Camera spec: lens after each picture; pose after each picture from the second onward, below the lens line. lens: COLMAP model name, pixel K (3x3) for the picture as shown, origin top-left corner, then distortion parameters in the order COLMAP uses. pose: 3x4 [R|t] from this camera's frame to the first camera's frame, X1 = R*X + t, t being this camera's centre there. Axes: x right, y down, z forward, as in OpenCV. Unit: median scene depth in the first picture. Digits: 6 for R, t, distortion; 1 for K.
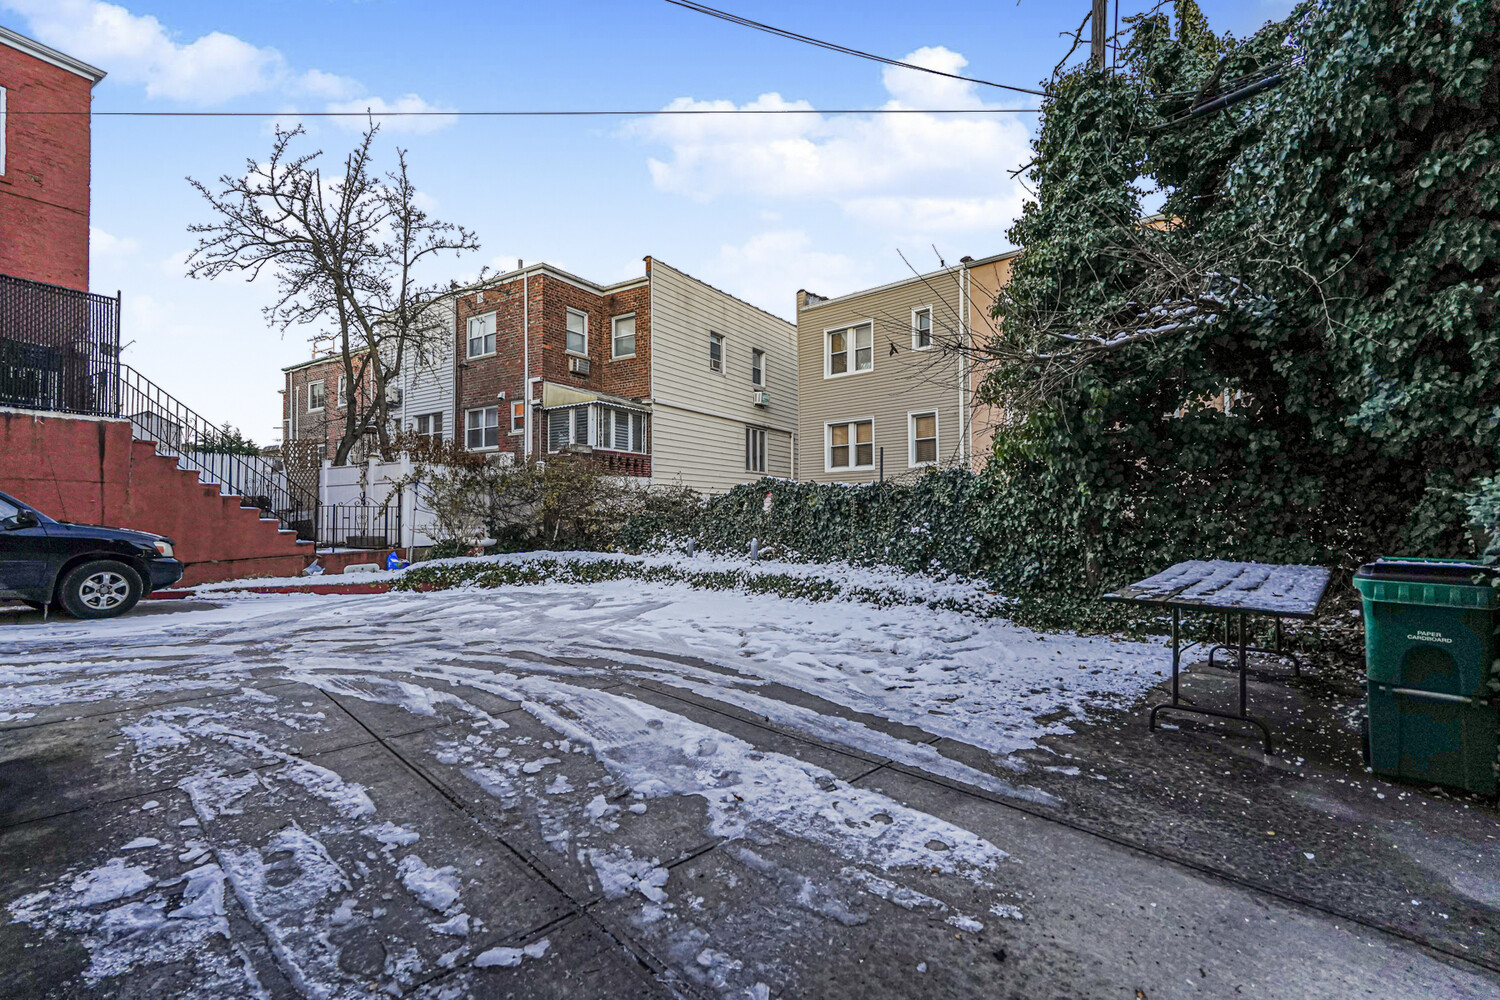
lens RADIAL K [[653.2, 0, 751.3], [0, 653.2, 506.9], [0, 0, 1]] dist [-0.009060, 0.004599]
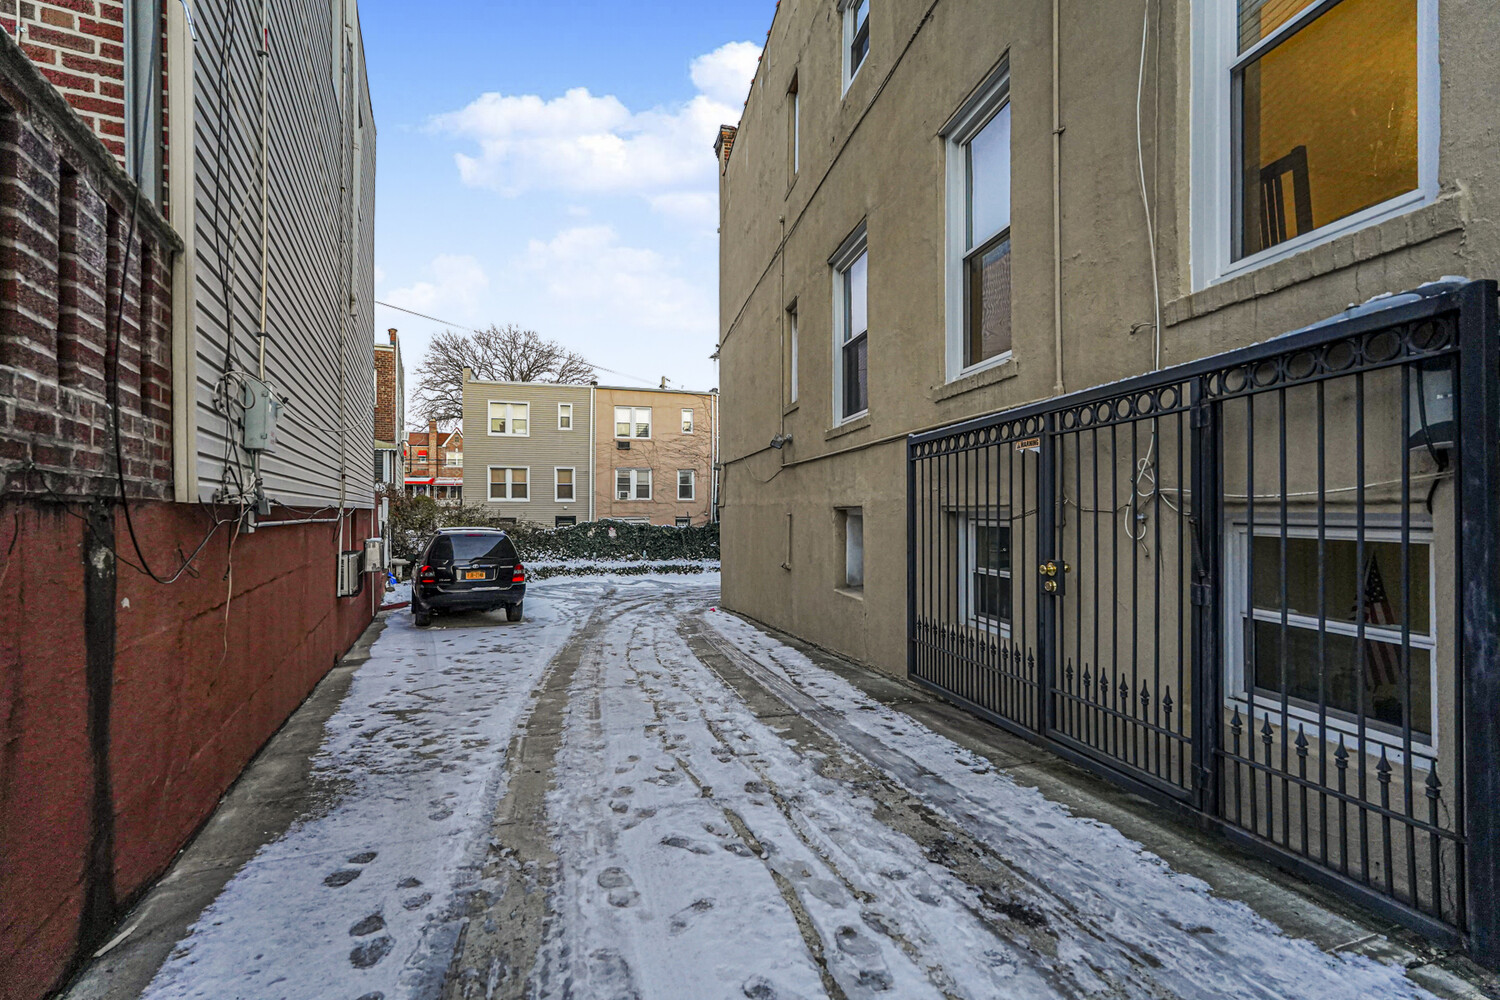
lens RADIAL K [[653.2, 0, 749.9], [0, 653.2, 505.7], [0, 0, 1]] dist [-0.009060, 0.004599]
pose [[0.510990, 0.012606, 0.859494, -0.944507], [-0.020205, 0.999792, -0.002652, -0.058726], [-0.859349, -0.016011, 0.511138, -0.246891]]
